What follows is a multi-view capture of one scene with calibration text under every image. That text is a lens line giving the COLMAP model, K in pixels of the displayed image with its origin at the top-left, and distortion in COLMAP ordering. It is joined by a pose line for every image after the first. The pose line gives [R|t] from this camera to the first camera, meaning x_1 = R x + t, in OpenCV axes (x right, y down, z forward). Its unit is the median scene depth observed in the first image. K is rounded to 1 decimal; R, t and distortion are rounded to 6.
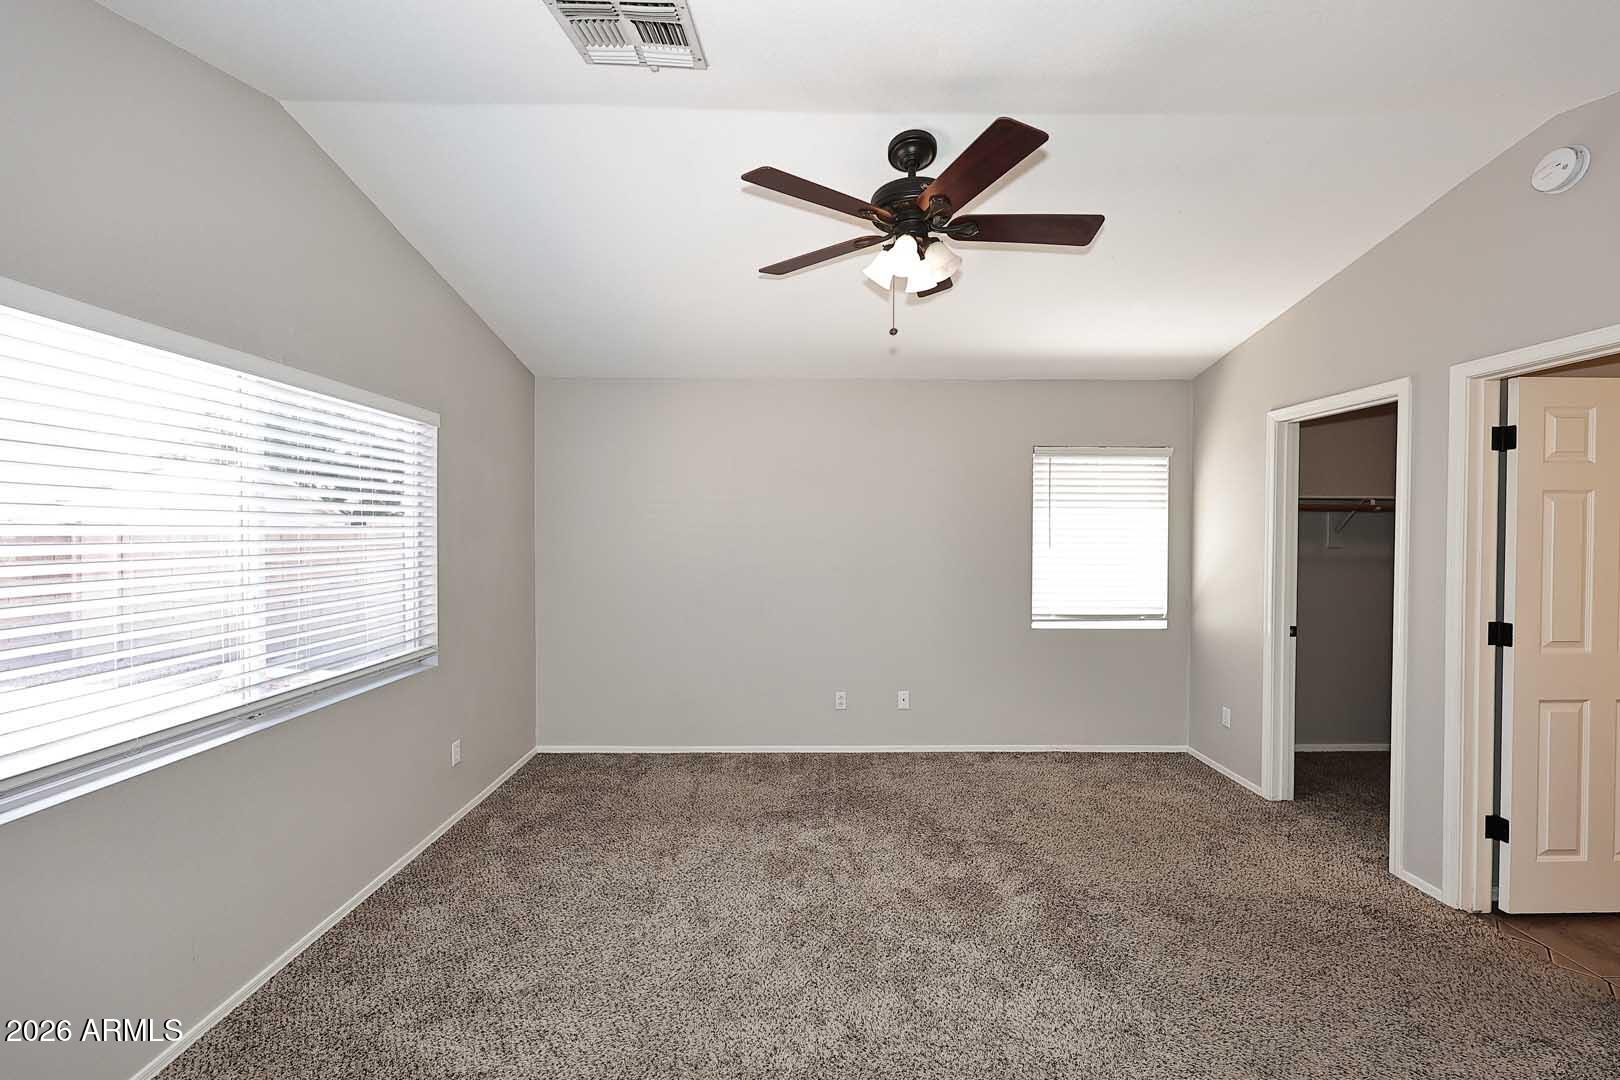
lens RADIAL K [[652.8, 0, 817.4], [0, 652.8, 533.5], [0, 0, 1]] dist [0.001478, 0.000776]
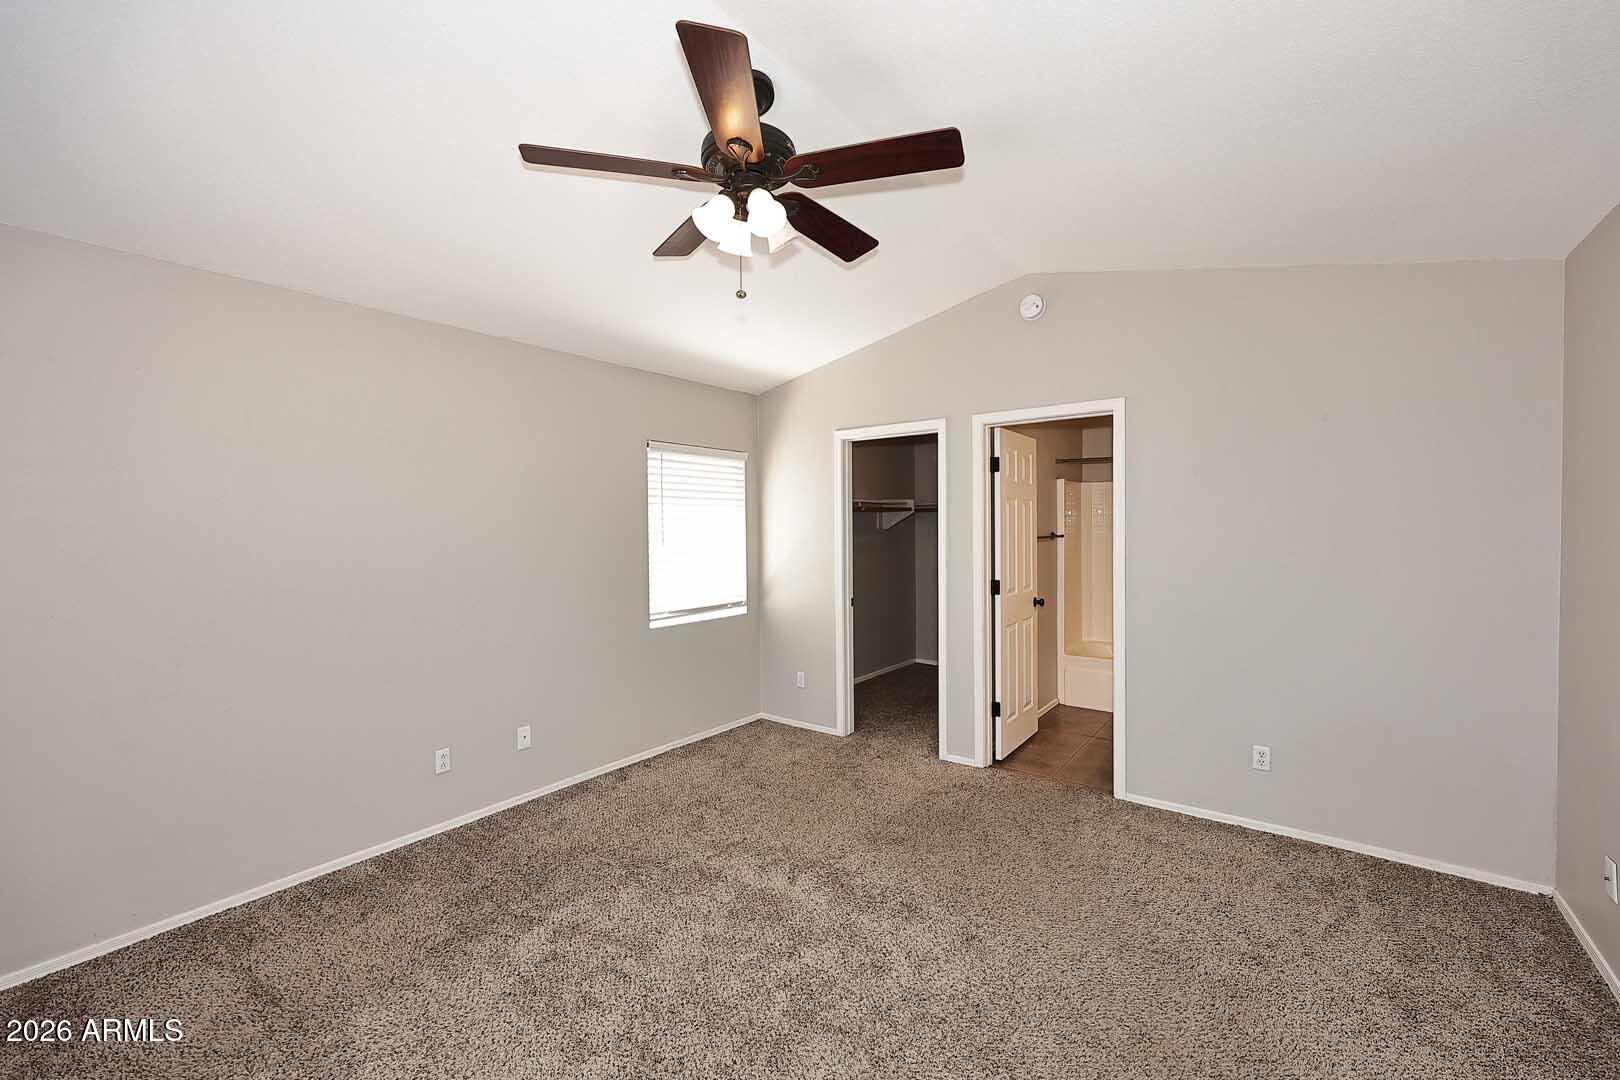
lens RADIAL K [[652.8, 0, 818.4], [0, 652.8, 537.7], [0, 0, 1]] dist [0.001478, 0.000776]
pose [[0.614415, -0.021881, 0.788680, -0.333401], [0.016989, 0.999750, 0.014502, 0.001274], [-0.788800, 0.004488, 0.614633, 0.253819]]
